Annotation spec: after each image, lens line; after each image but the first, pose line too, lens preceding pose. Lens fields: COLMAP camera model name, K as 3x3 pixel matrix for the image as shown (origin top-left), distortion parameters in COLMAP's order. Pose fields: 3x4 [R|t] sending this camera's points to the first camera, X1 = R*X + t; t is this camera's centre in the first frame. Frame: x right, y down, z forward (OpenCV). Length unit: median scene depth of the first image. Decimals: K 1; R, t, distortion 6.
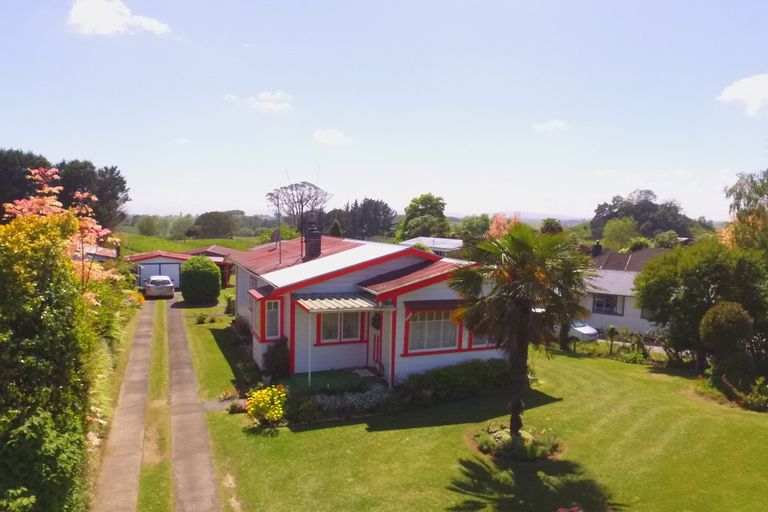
lens RADIAL K [[518.9, 0, 398.1], [0, 518.9, 257.4], [0, 0, 1]] dist [-0.104163, 0.062731]
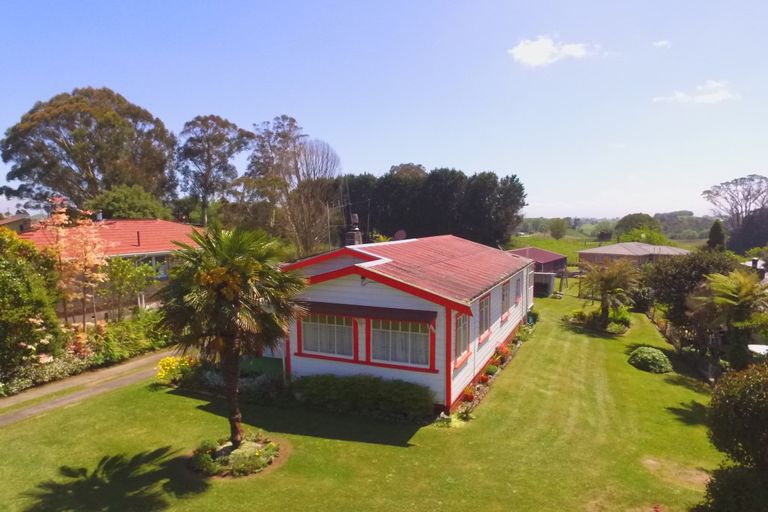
lens RADIAL K [[518.9, 0, 398.1], [0, 518.9, 257.4], [0, 0, 1]] dist [-0.104163, 0.062731]
pose [[0.675959, 0.024637, -0.736527, 0.123835], [-0.028153, 0.999575, 0.007598, -0.001697], [0.736401, 0.015599, 0.676366, 0.065738]]
